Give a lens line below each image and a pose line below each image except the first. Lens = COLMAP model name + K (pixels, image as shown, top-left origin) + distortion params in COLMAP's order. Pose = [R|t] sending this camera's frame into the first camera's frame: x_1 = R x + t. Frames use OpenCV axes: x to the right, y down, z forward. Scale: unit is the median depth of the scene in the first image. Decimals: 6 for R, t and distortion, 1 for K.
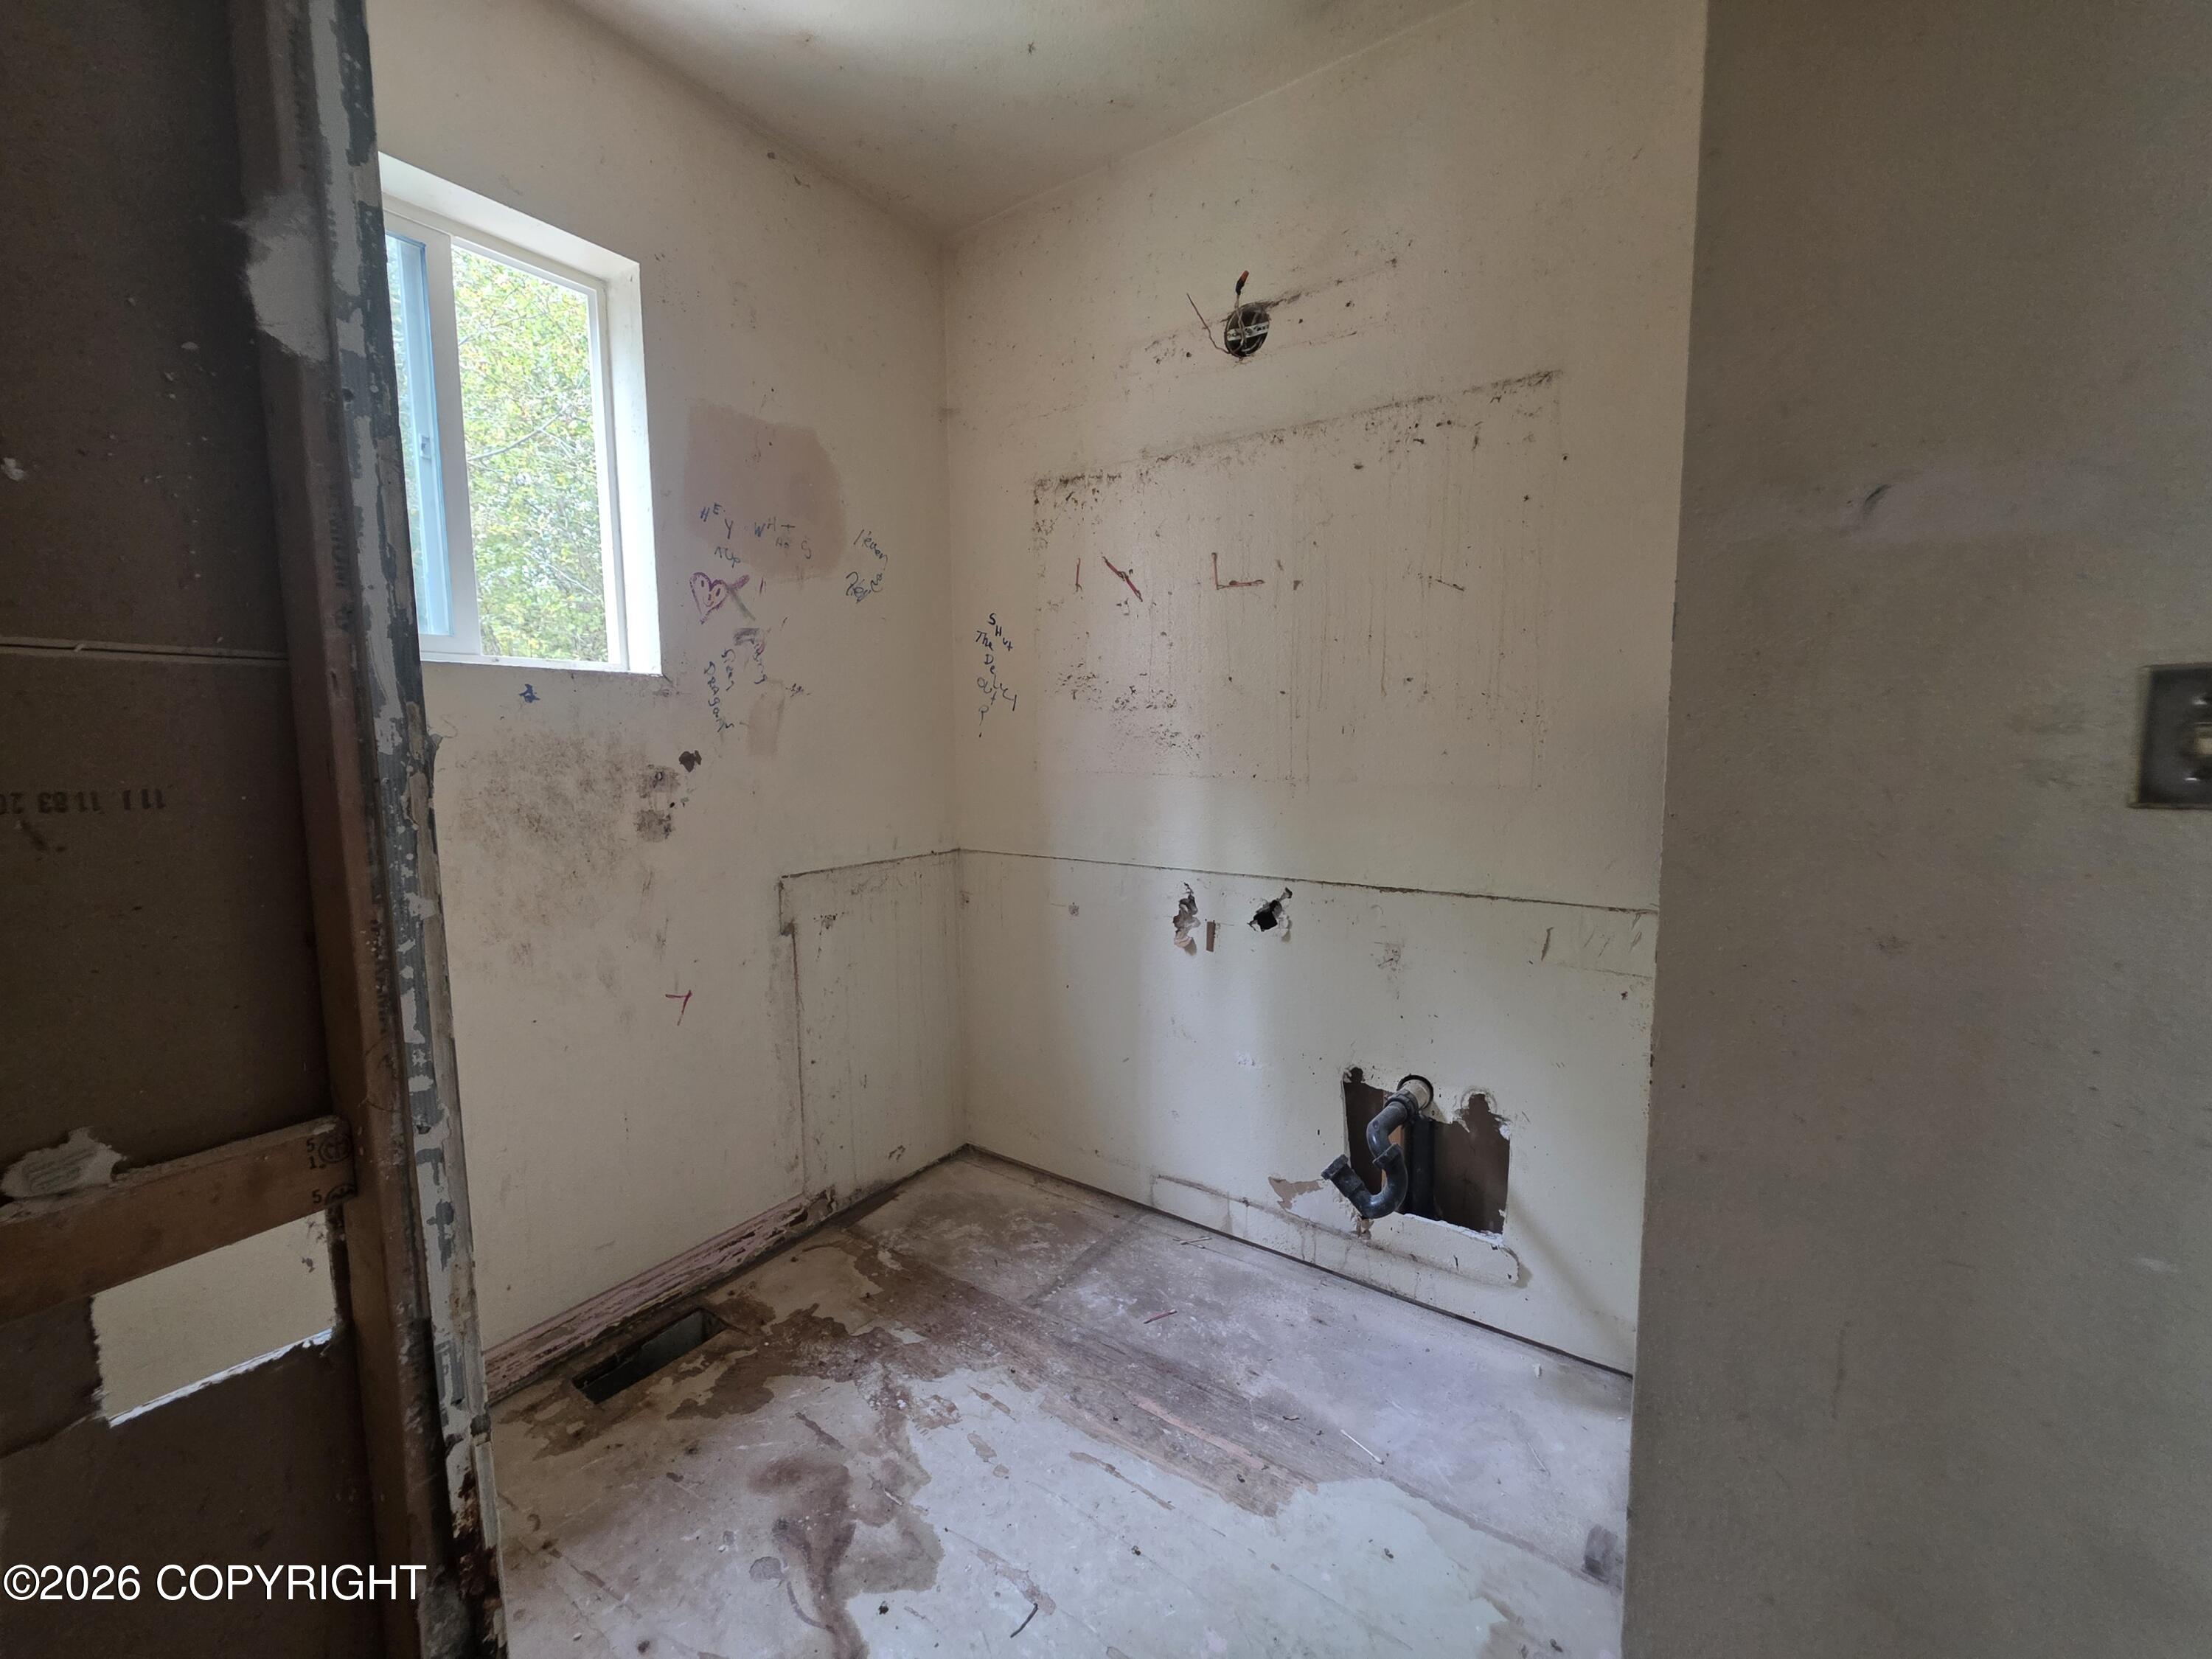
lens RADIAL K [[883.2, 0, 1109.6], [0, 883.2, 825.9], [0, 0, 1]] dist [0.000885, 0.000337]
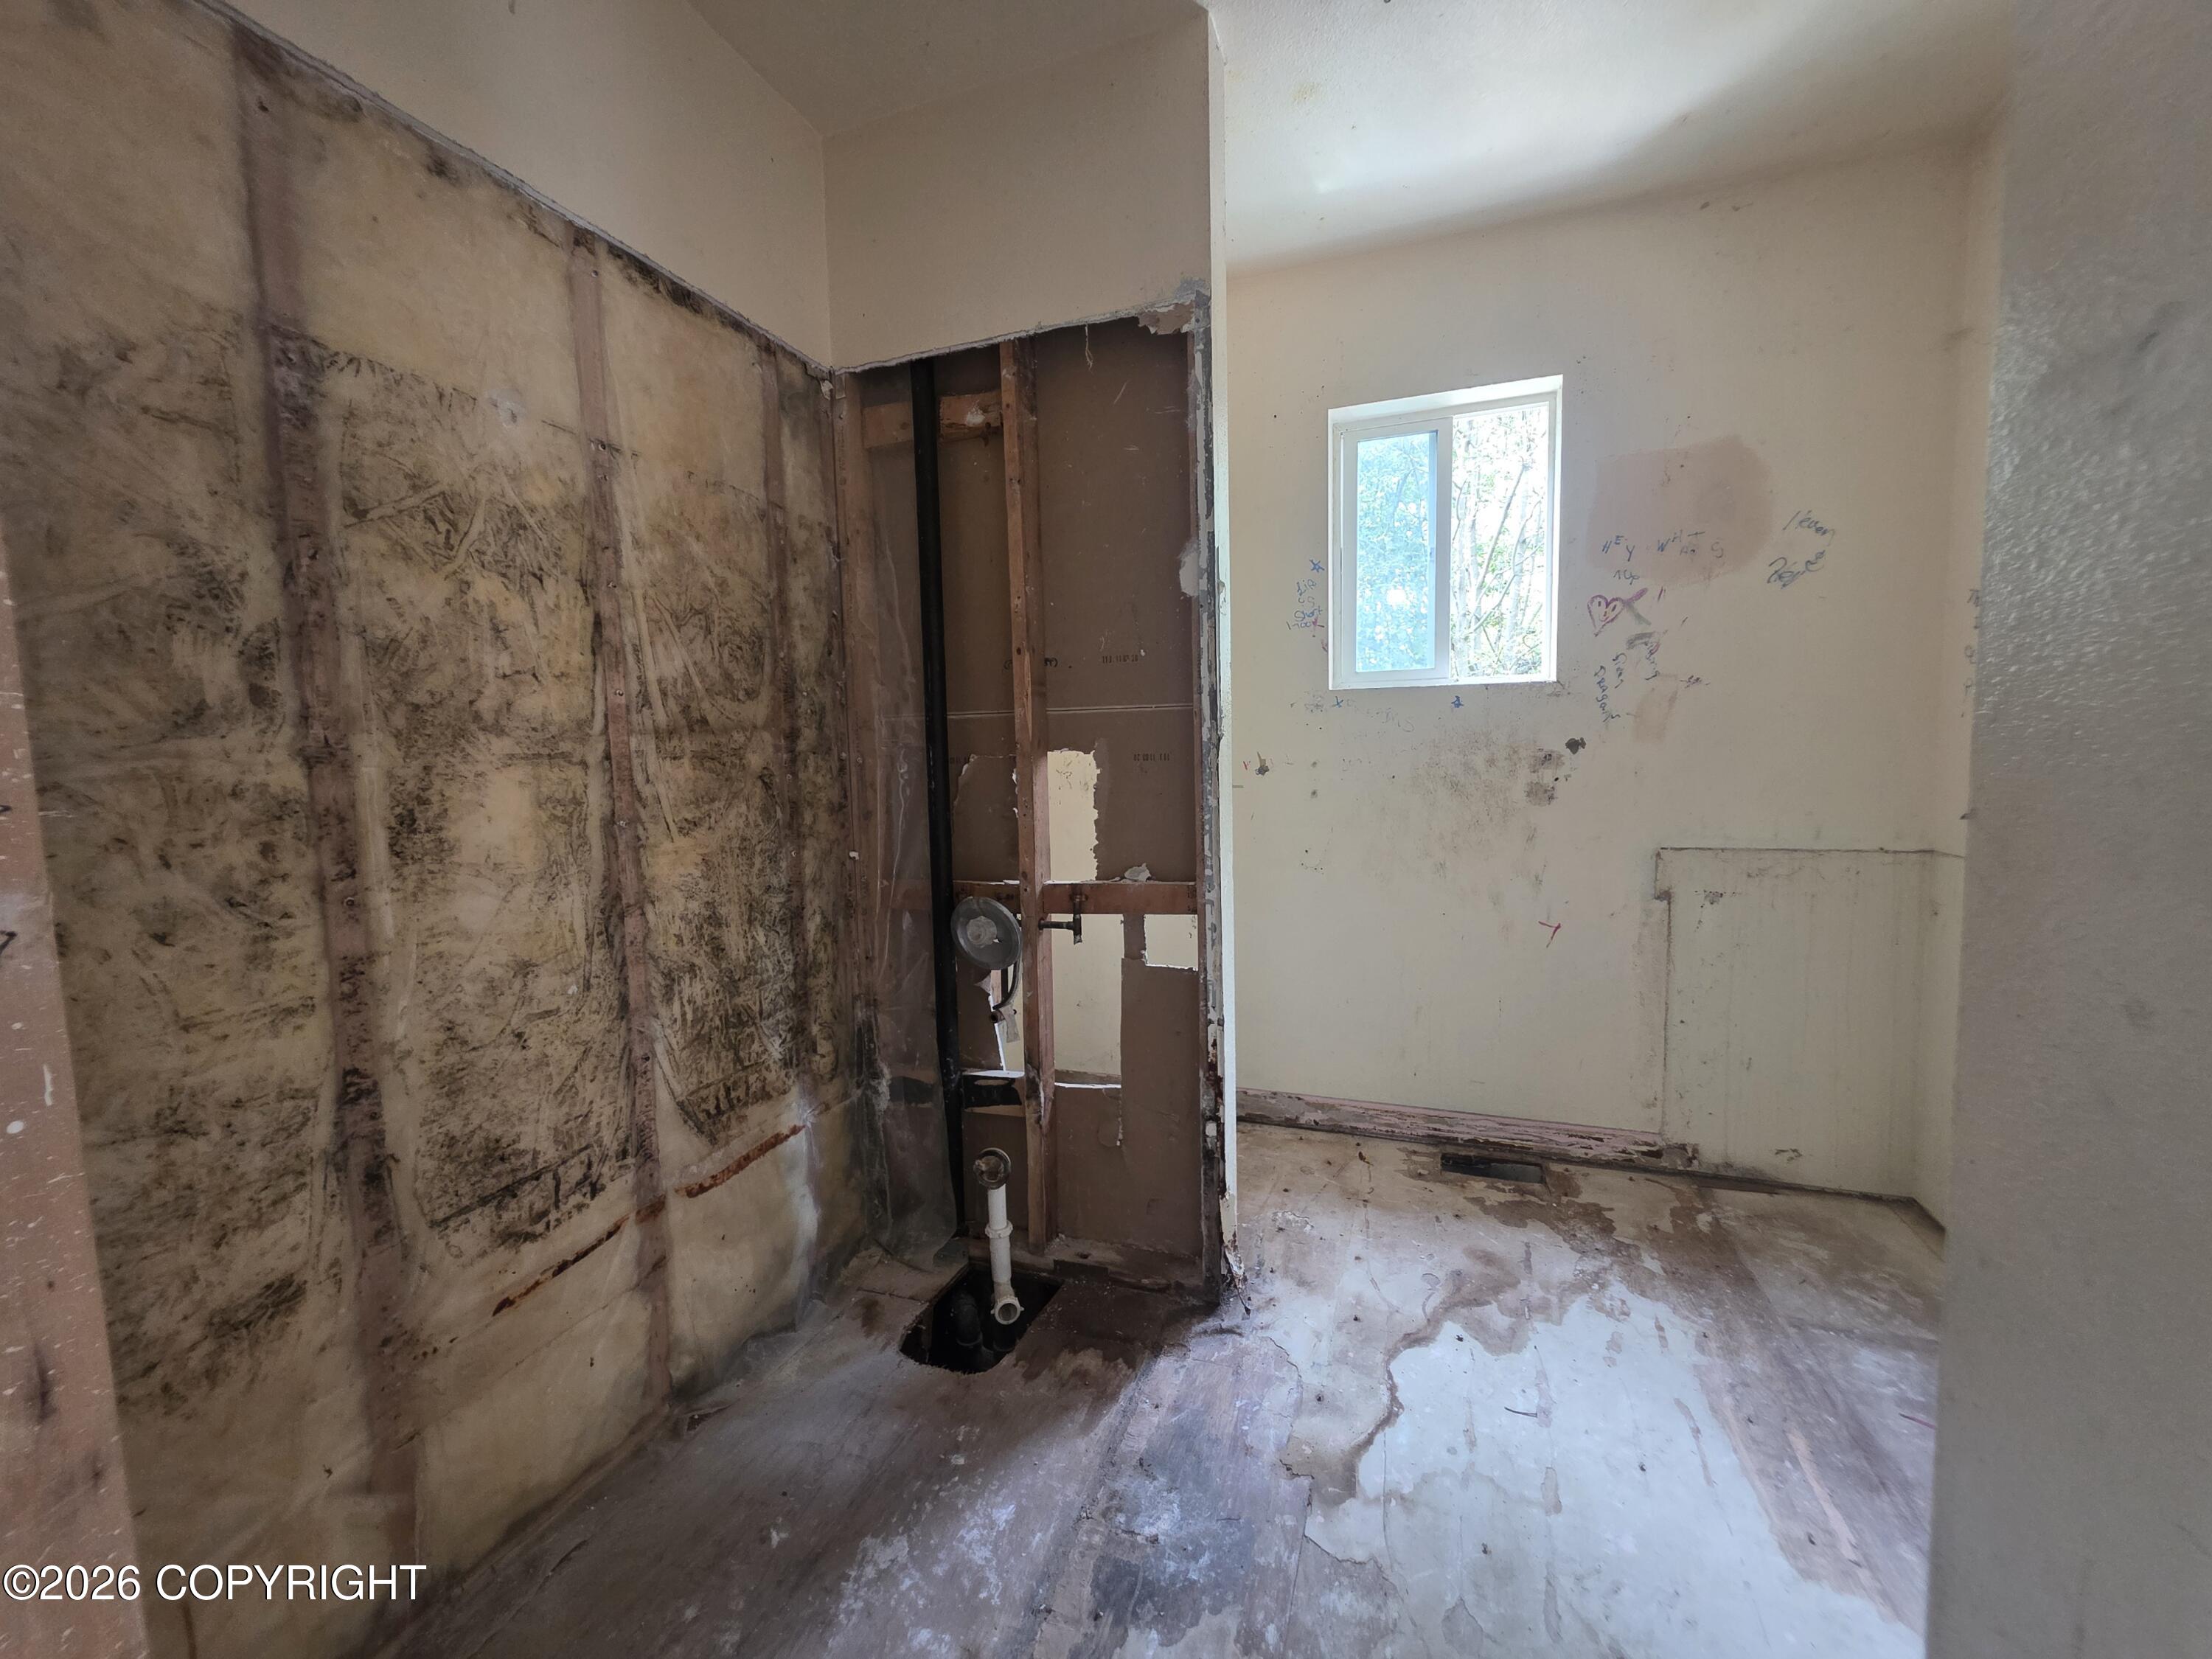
lens RADIAL K [[883.2, 0, 1126.9], [0, 883.2, 829.3], [0, 0, 1]] dist [0.000885, 0.000337]
pose [[0.267088, 0.090714, -0.959393, 0.606629], [-0.074181, 0.994541, 0.073386, 0.001096], [0.960813, 0.051569, 0.272359, 0.034040]]
